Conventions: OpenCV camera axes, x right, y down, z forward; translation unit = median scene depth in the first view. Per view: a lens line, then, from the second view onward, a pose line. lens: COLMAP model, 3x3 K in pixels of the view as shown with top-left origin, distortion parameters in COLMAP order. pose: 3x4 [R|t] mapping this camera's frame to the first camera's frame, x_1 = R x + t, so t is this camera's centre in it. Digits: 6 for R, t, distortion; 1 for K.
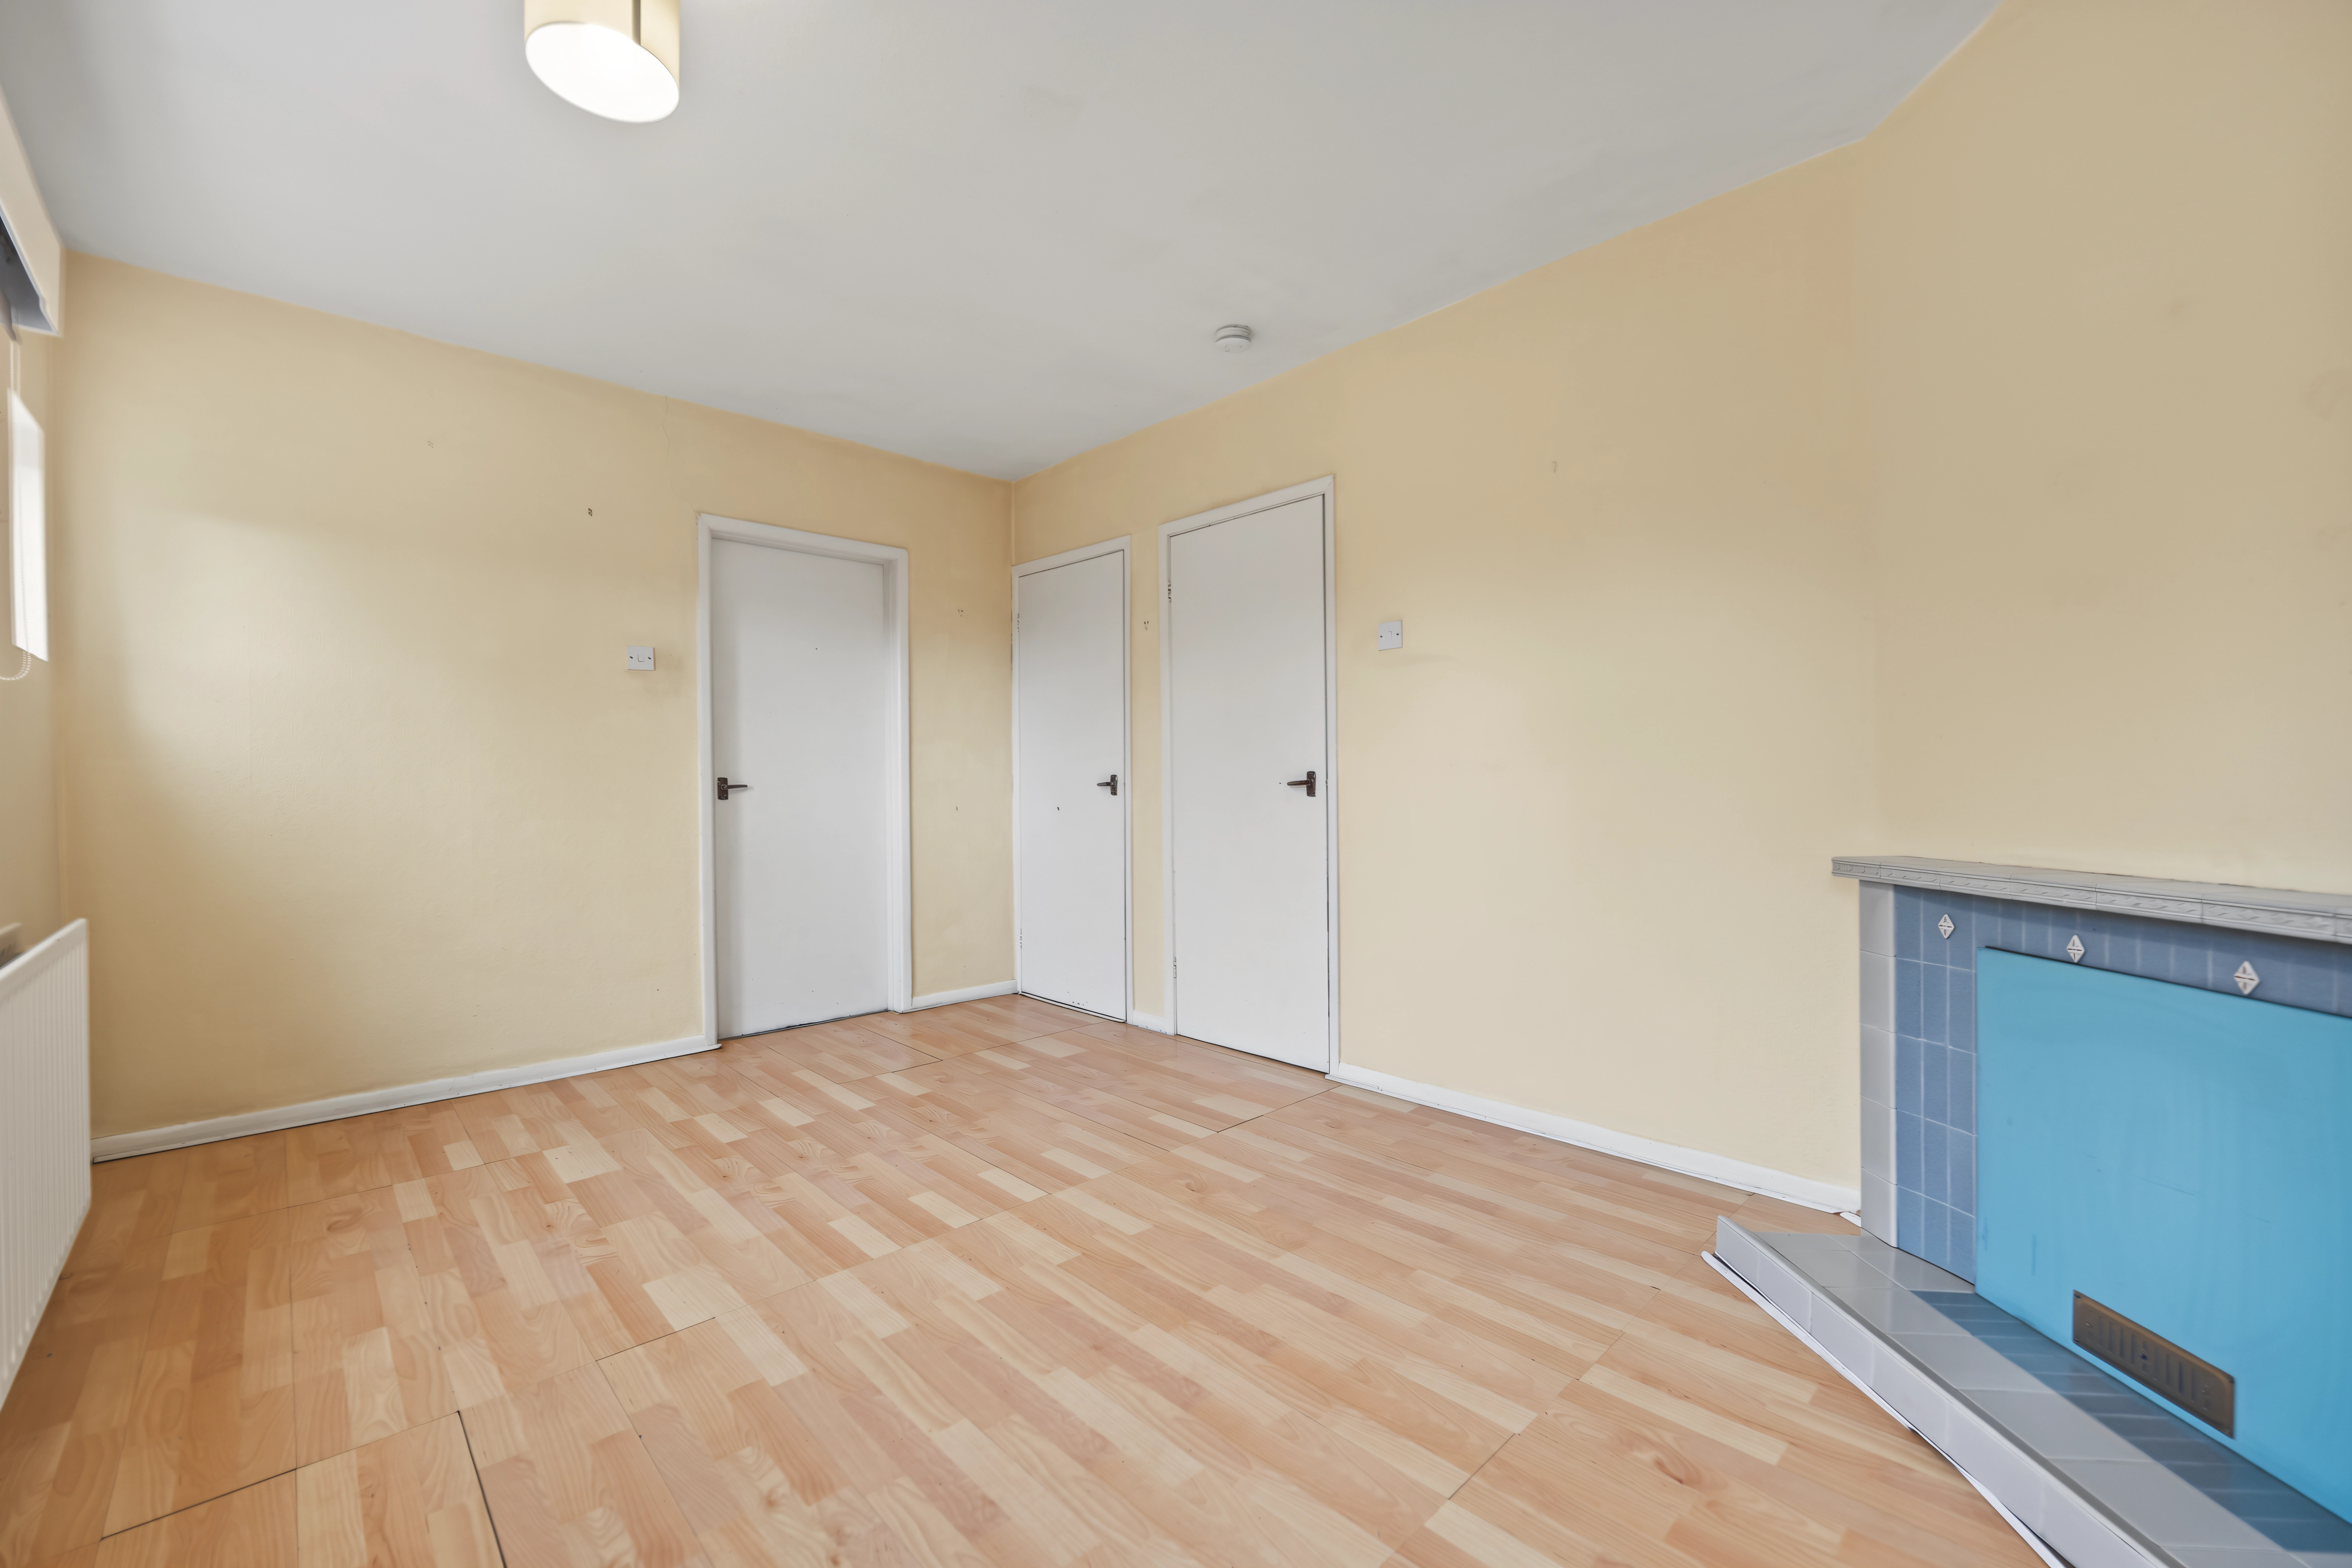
lens RADIAL K [[956.8, 0, 1169.8], [0, 956.8, 779.7], [0, 0, 1]] dist [-0.014110, 0.000278]
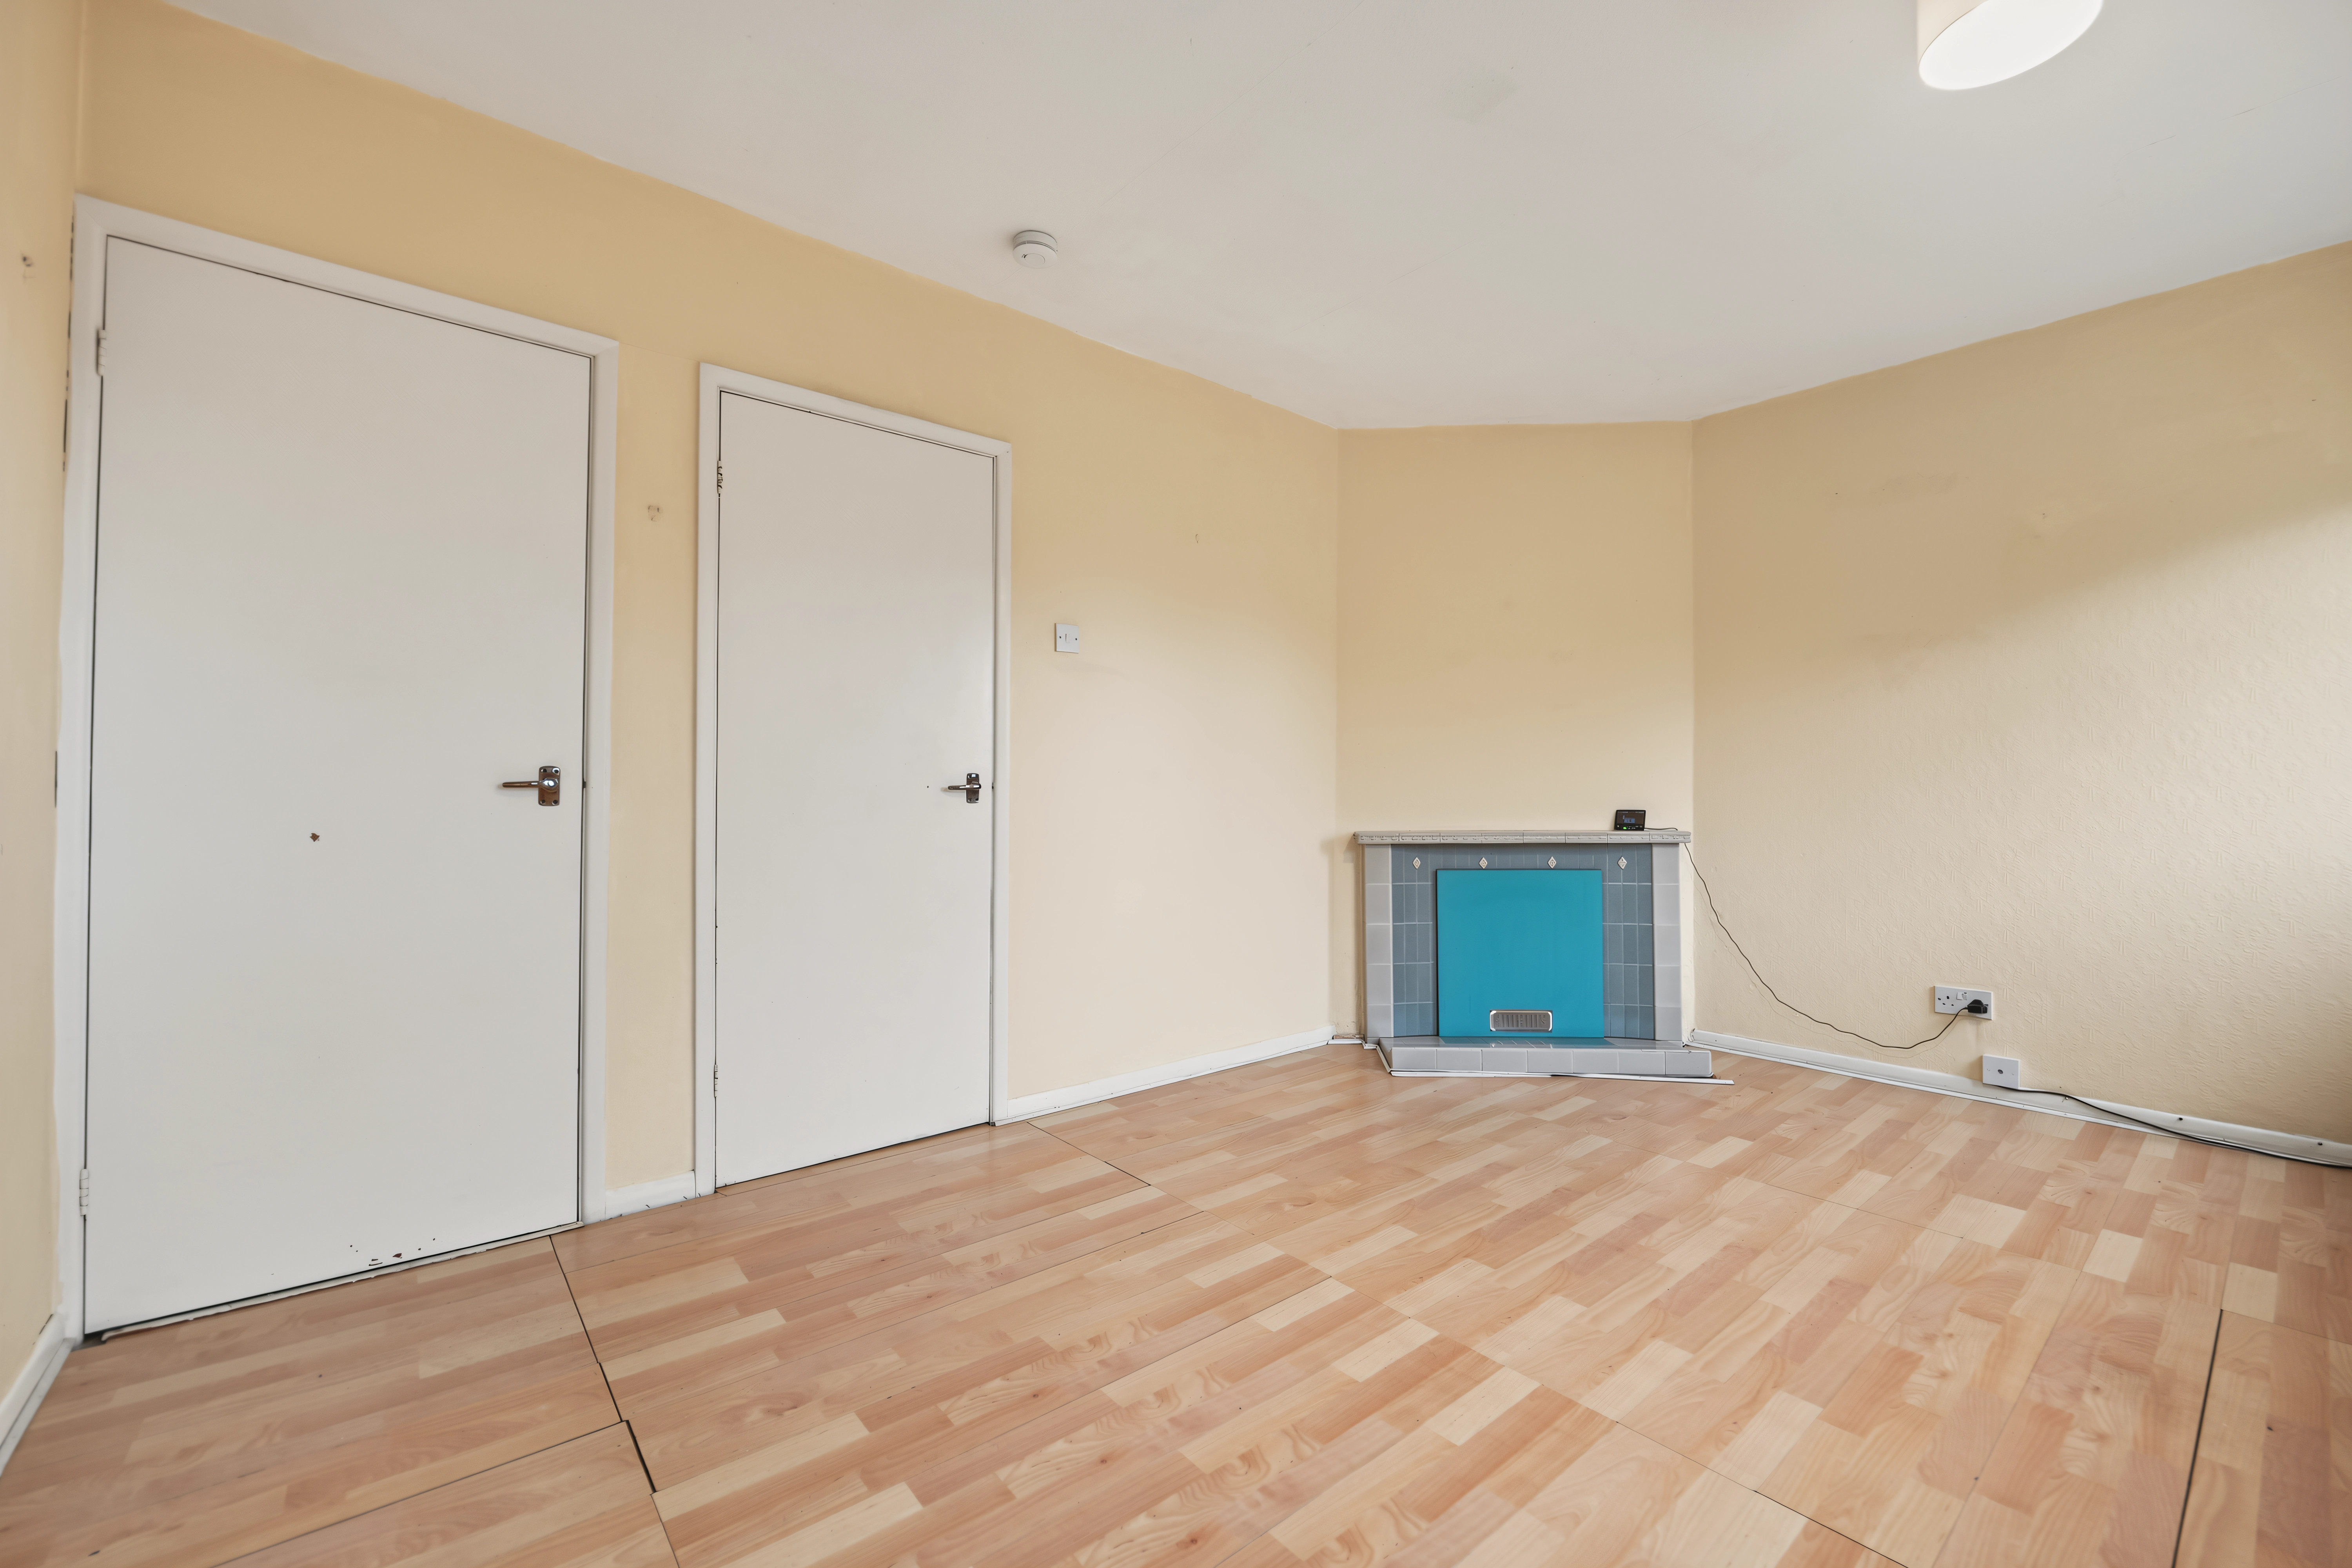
lens RADIAL K [[956.8, 0, 1169.8], [0, 956.8, 779.7], [0, 0, 1]] dist [-0.014110, 0.000278]
pose [[0.070826, 0.022646, 0.997232, -1.050870], [-0.003986, 0.999741, -0.022420, 0.023030], [-0.997481, -0.002387, 0.070898, 1.170801]]
